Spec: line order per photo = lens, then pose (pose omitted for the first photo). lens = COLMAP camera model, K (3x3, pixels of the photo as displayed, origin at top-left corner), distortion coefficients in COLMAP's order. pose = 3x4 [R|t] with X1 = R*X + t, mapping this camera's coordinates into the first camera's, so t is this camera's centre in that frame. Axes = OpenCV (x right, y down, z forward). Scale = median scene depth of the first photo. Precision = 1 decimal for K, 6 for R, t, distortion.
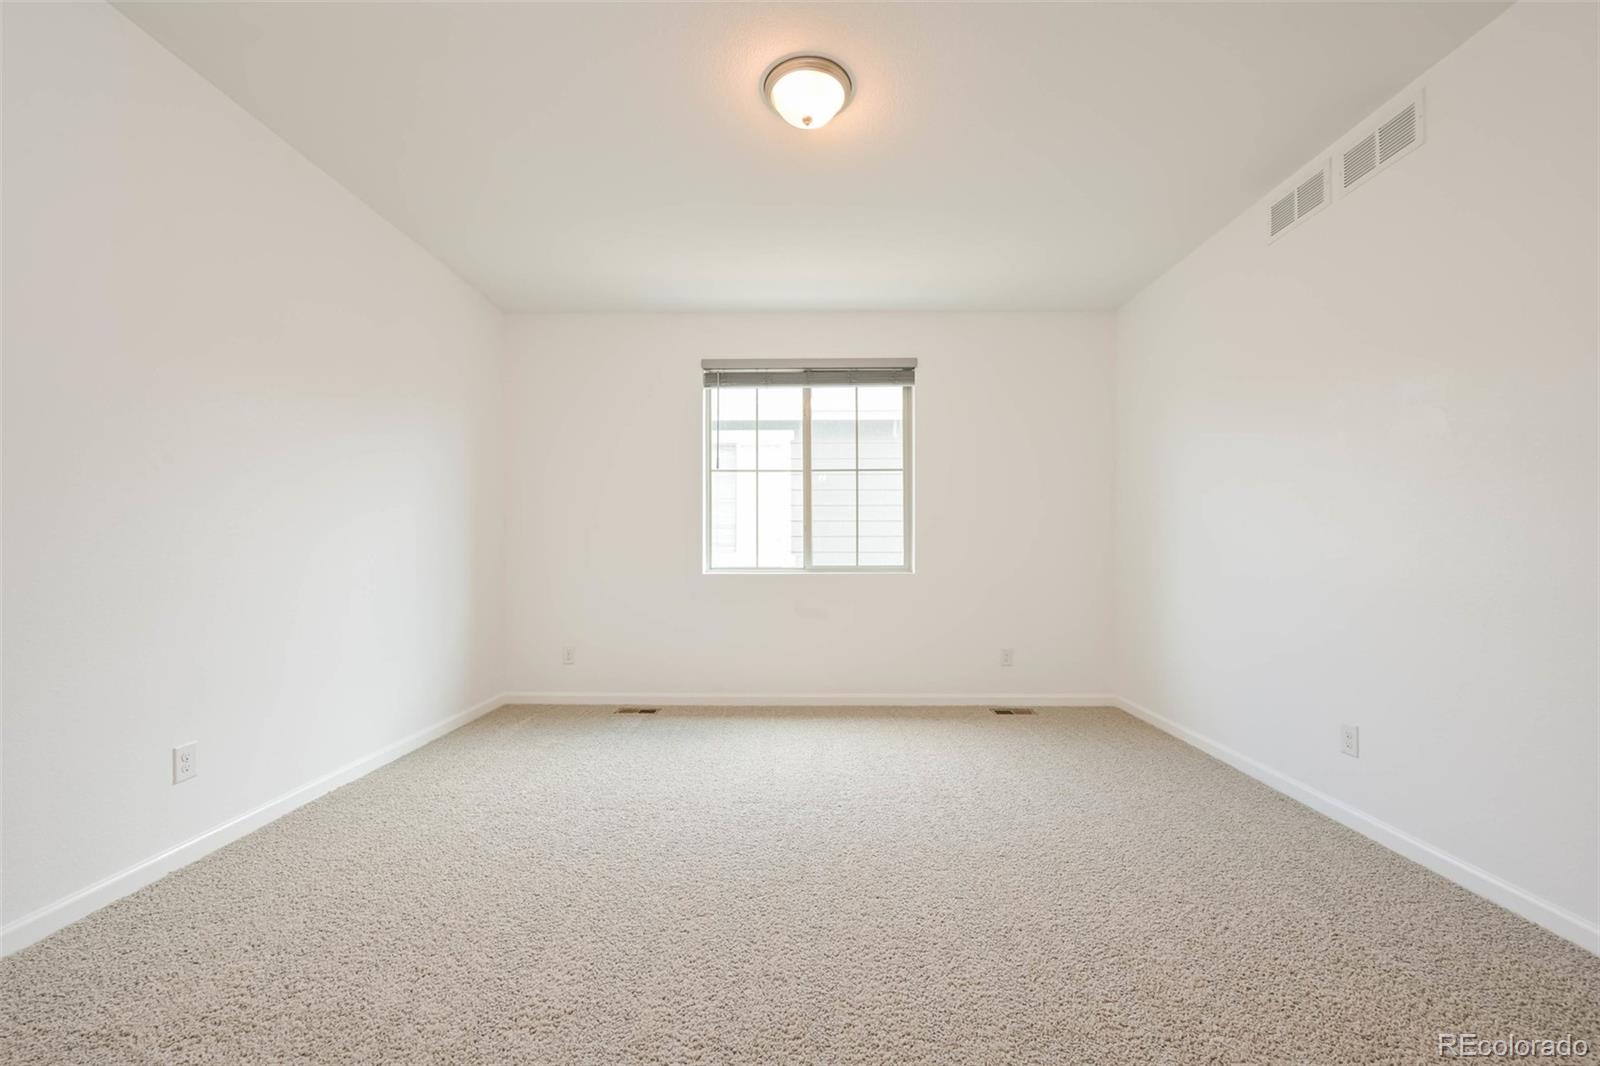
lens RADIAL K [[623.5, 0, 802.6], [0, 623.5, 537.0], [0, 0, 1]] dist [0.000112, -0.000014]
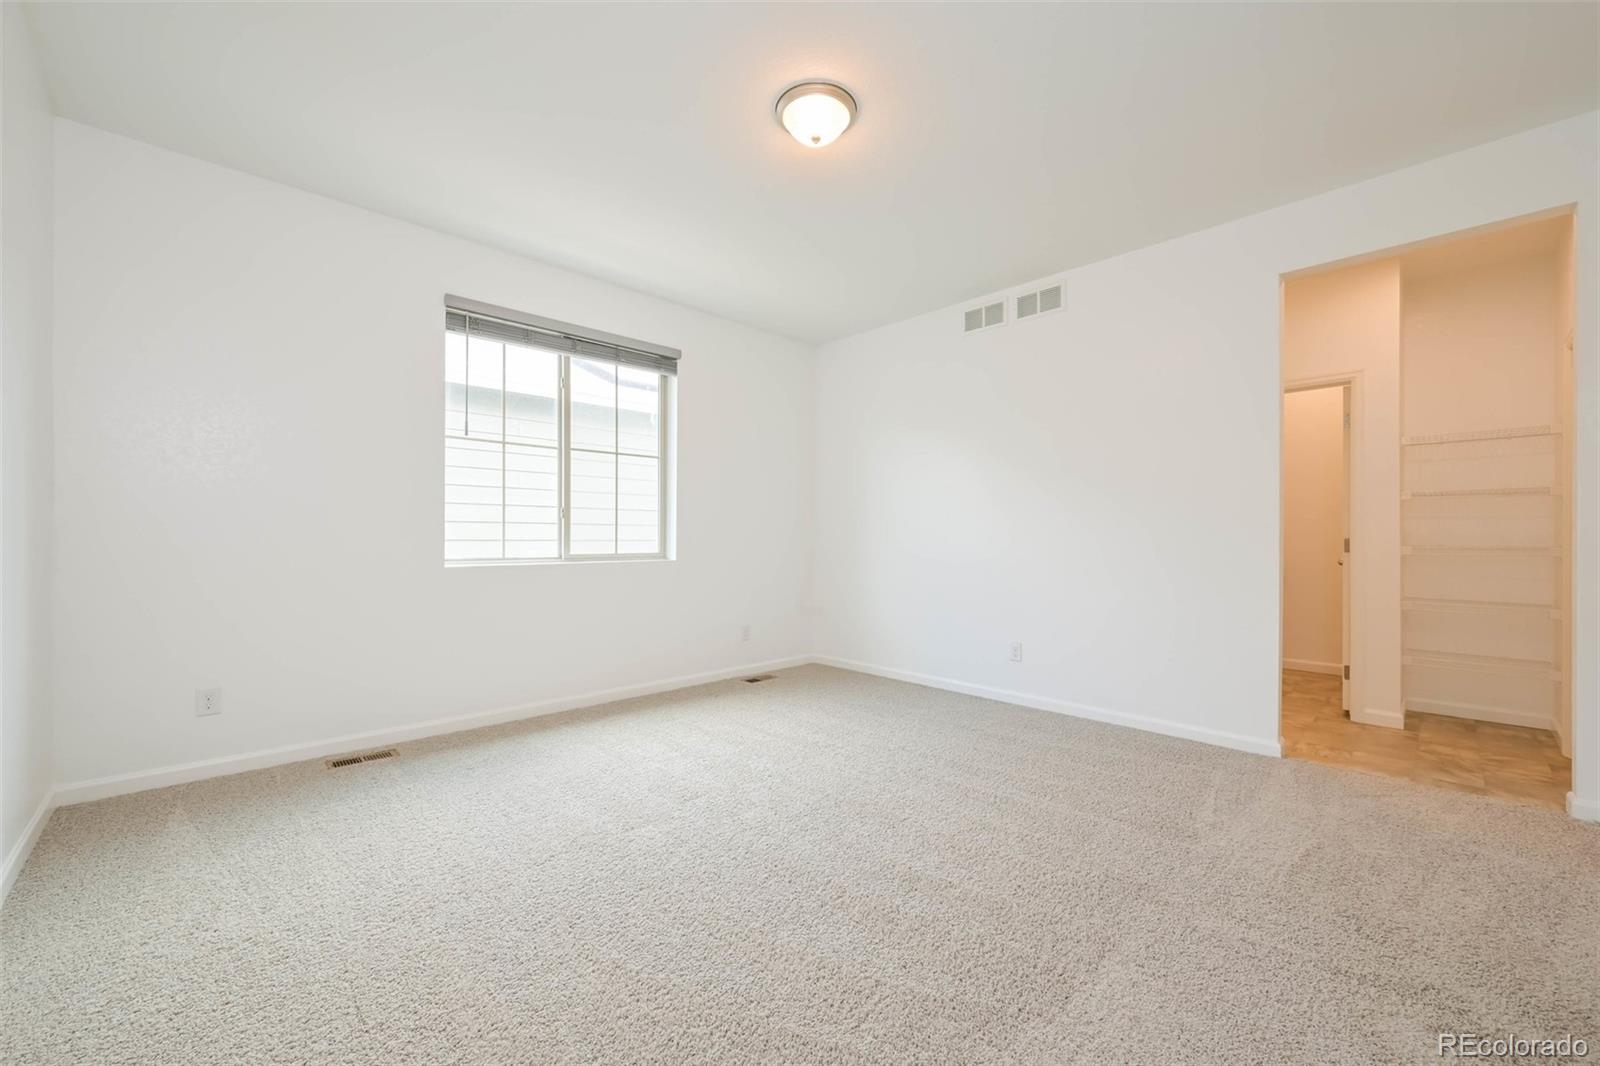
lens RADIAL K [[629.8, 0, 804.1], [0, 629.8, 532.5], [0, 0, 1]] dist [-0.000555, -0.000076]
pose [[0.708975, 0.008910, 0.705177, -0.398999], [-0.015749, 0.999871, 0.003200, 0.006049], [-0.705058, -0.013375, 0.709024, 0.118976]]
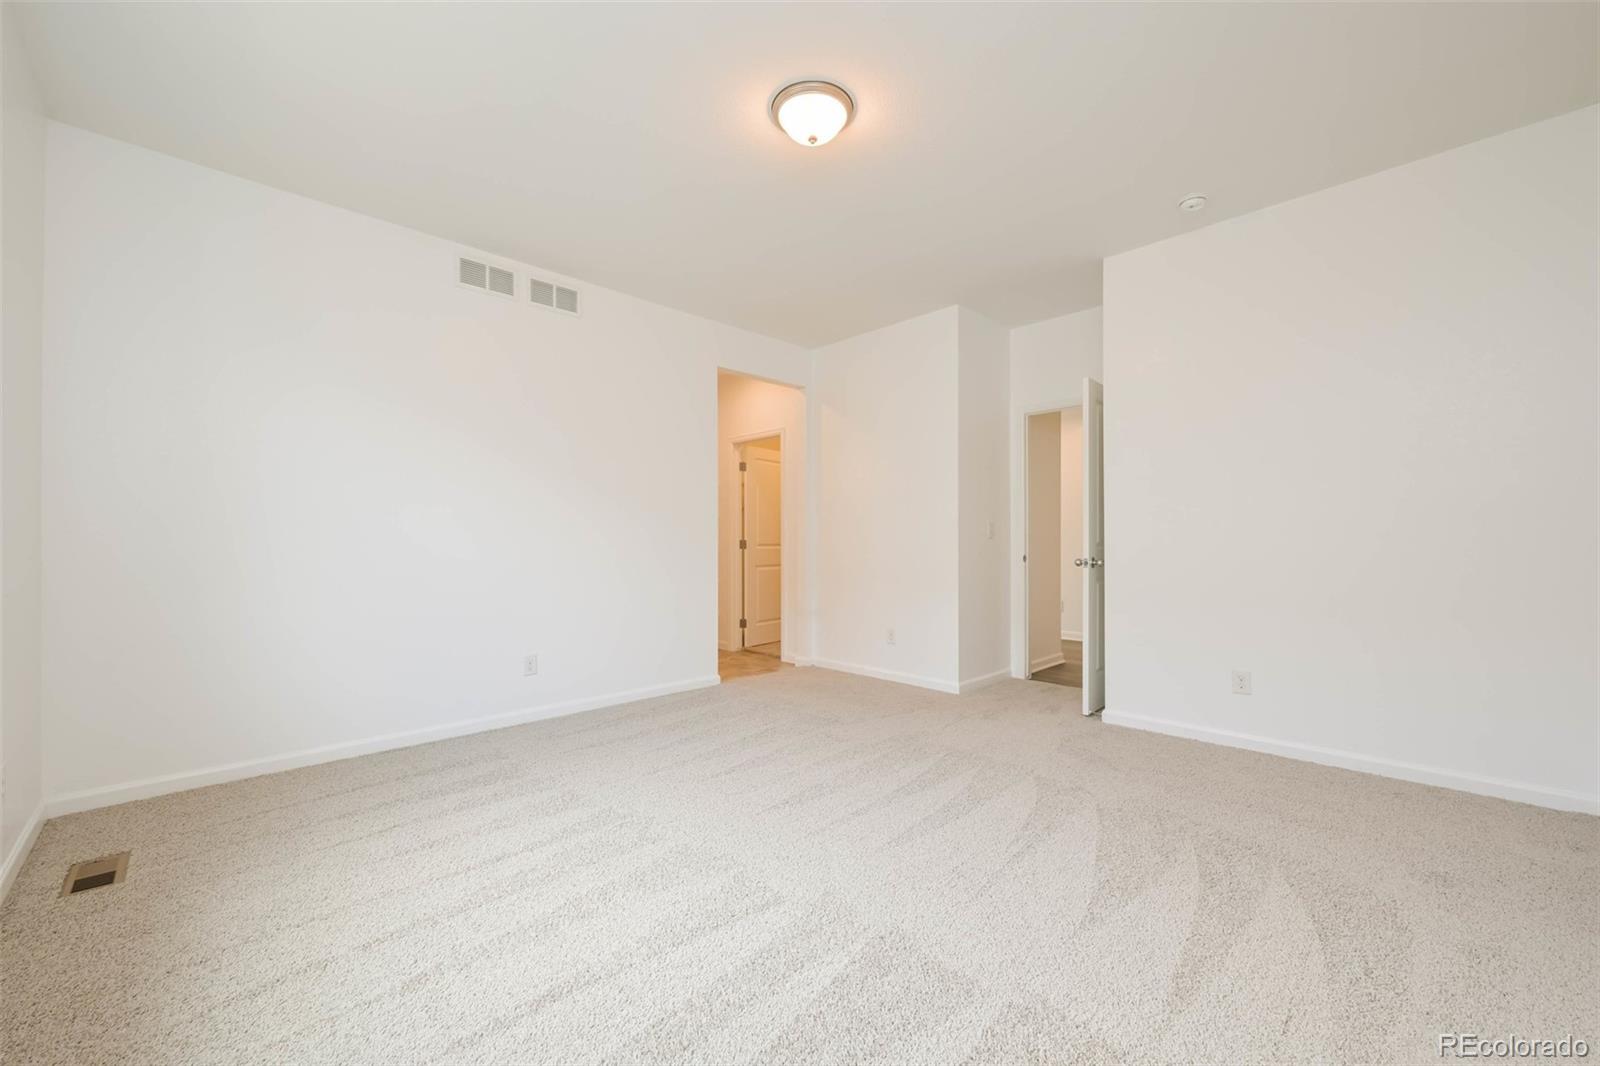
lens RADIAL K [[629.8, 0, 804.1], [0, 629.8, 532.5], [0, 0, 1]] dist [-0.000555, -0.000076]
pose [[-0.707575, 0.010958, 0.706553, -0.382331], [-0.012150, 0.999543, -0.027670, 0.020514], [-0.706533, -0.028163, -0.707119, 0.908812]]
